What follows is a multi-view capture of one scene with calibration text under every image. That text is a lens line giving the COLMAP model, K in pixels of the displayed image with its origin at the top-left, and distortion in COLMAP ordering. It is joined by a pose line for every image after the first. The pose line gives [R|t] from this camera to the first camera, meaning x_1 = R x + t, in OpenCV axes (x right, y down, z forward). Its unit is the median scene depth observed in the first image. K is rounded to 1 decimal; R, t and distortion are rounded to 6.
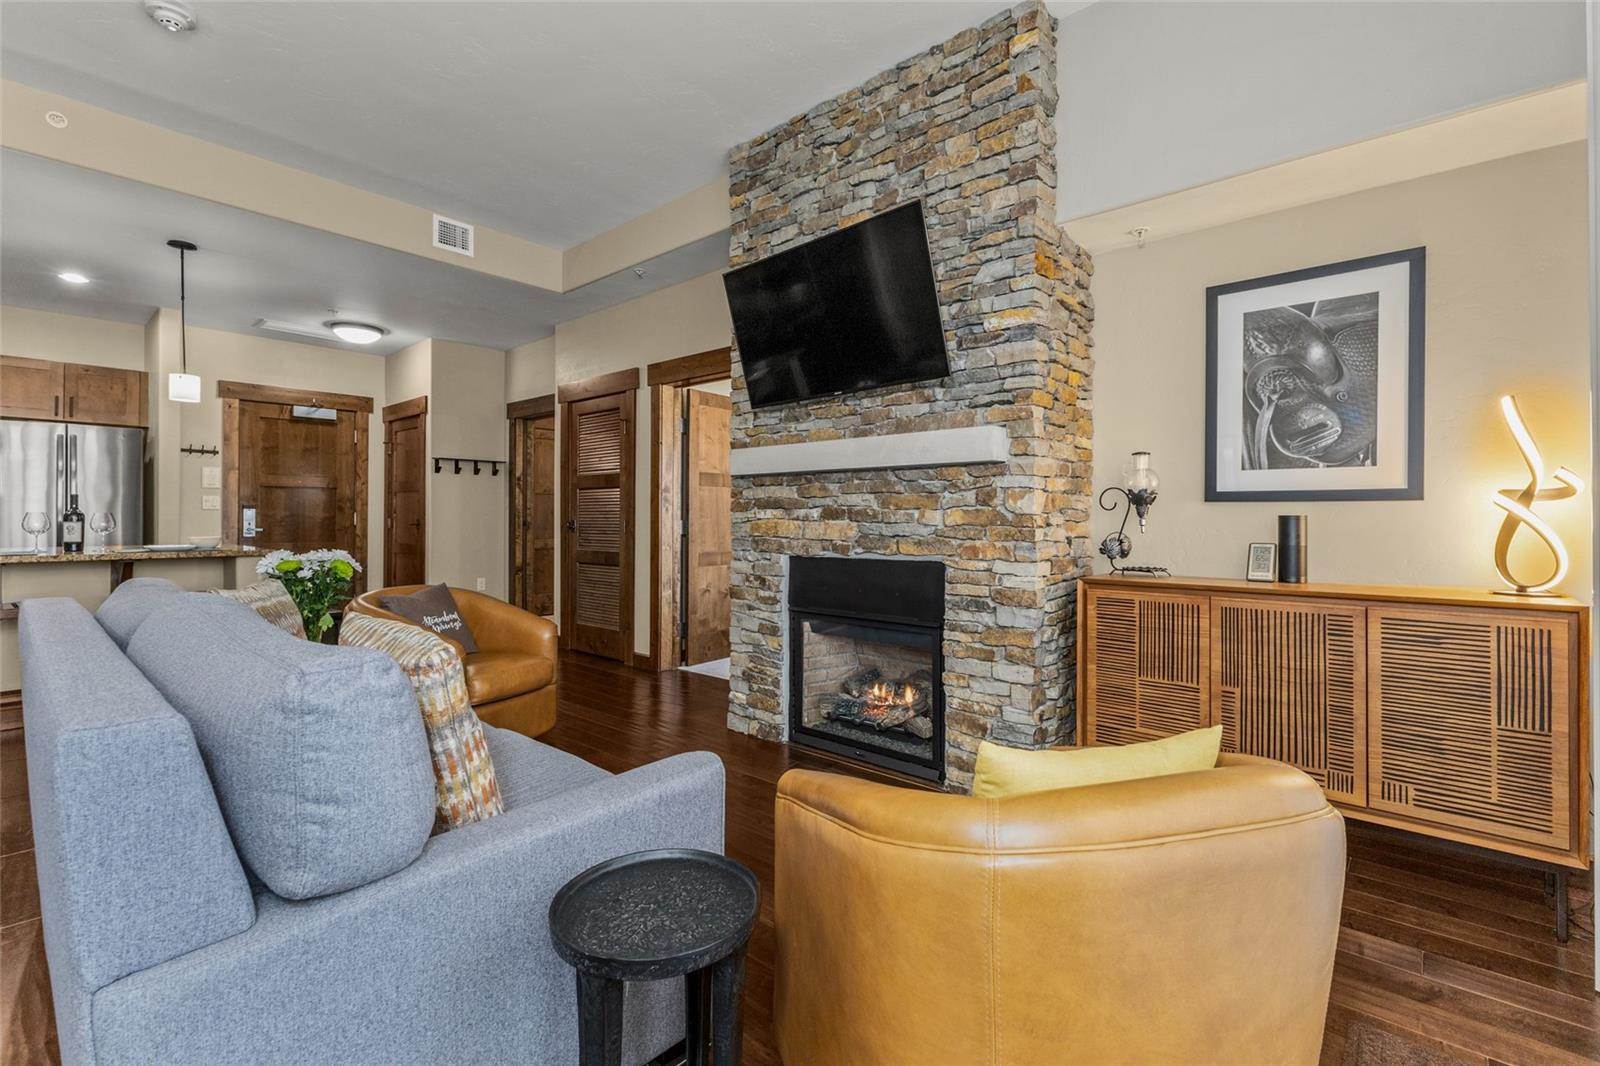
lens RADIAL K [[702.9, 0, 787.1], [0, 702.9, 513.7], [0, 0, 1]] dist [0.008893, -0.001552]
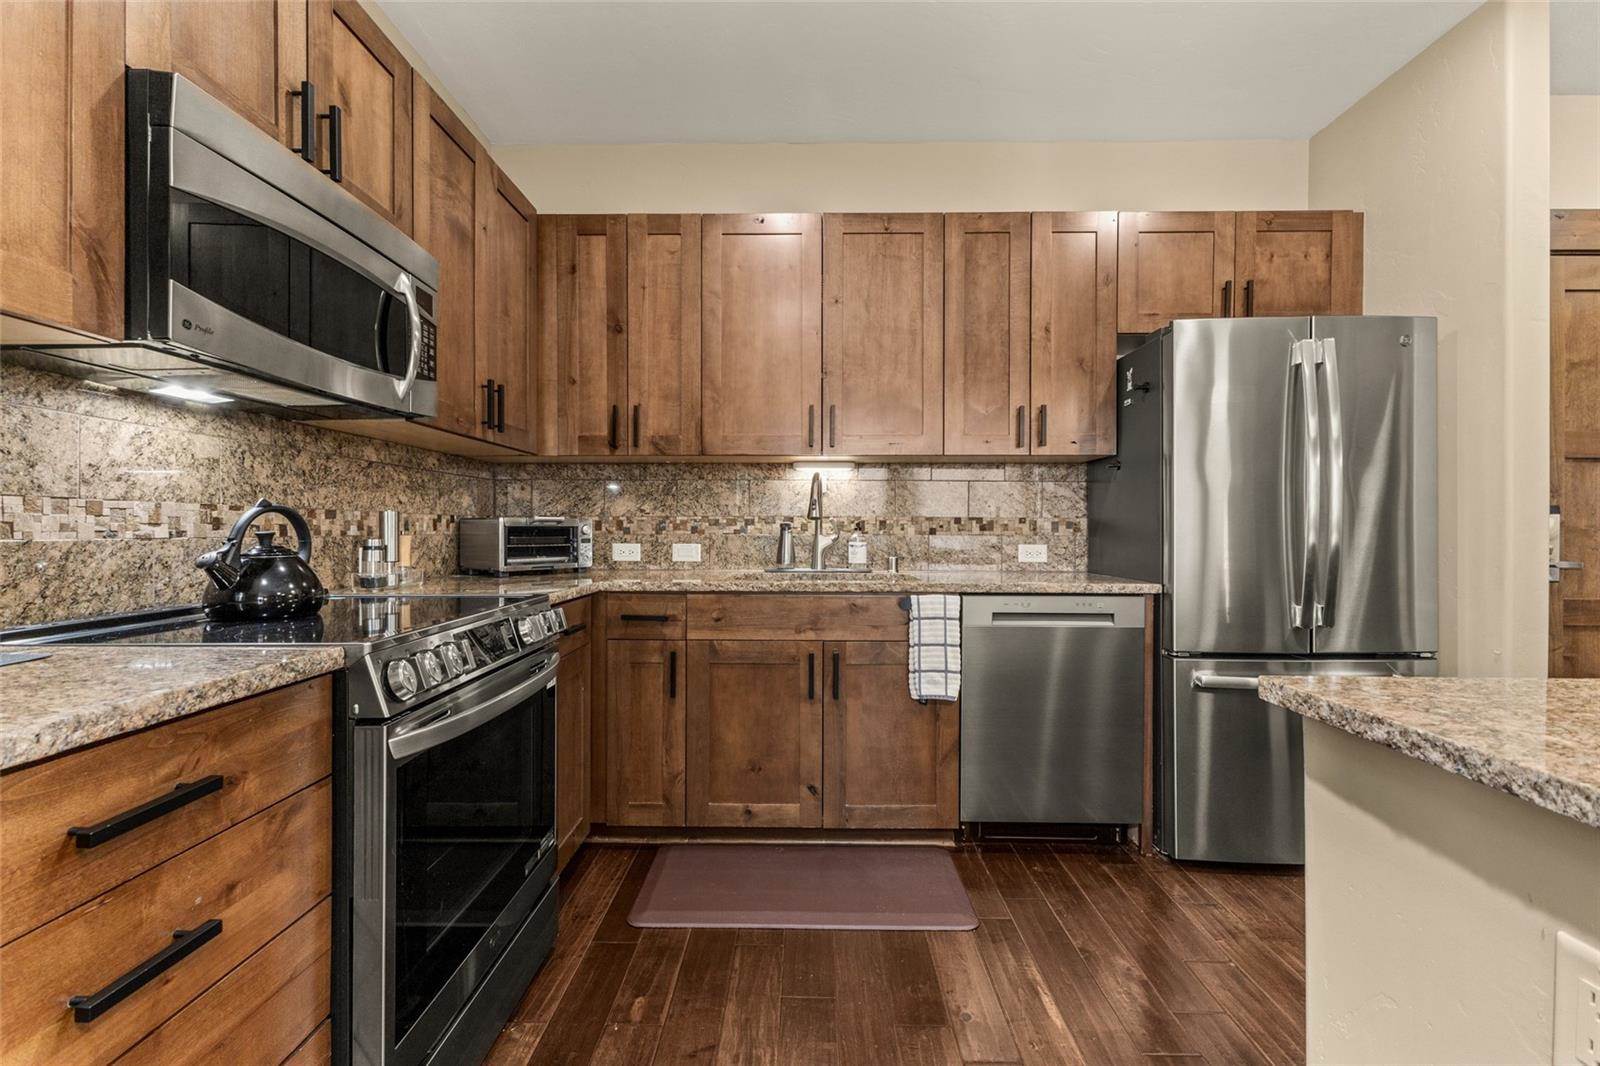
lens RADIAL K [[702.9, 0, 801.8], [0, 702.9, 531.1], [0, 0, 1]] dist [0.008893, -0.001552]
pose [[0.653677, 0.003024, -0.756768, -0.819818], [0.002741, 0.999976, 0.006364, -0.000533], [0.756769, -0.006234, 0.653653, 0.445761]]
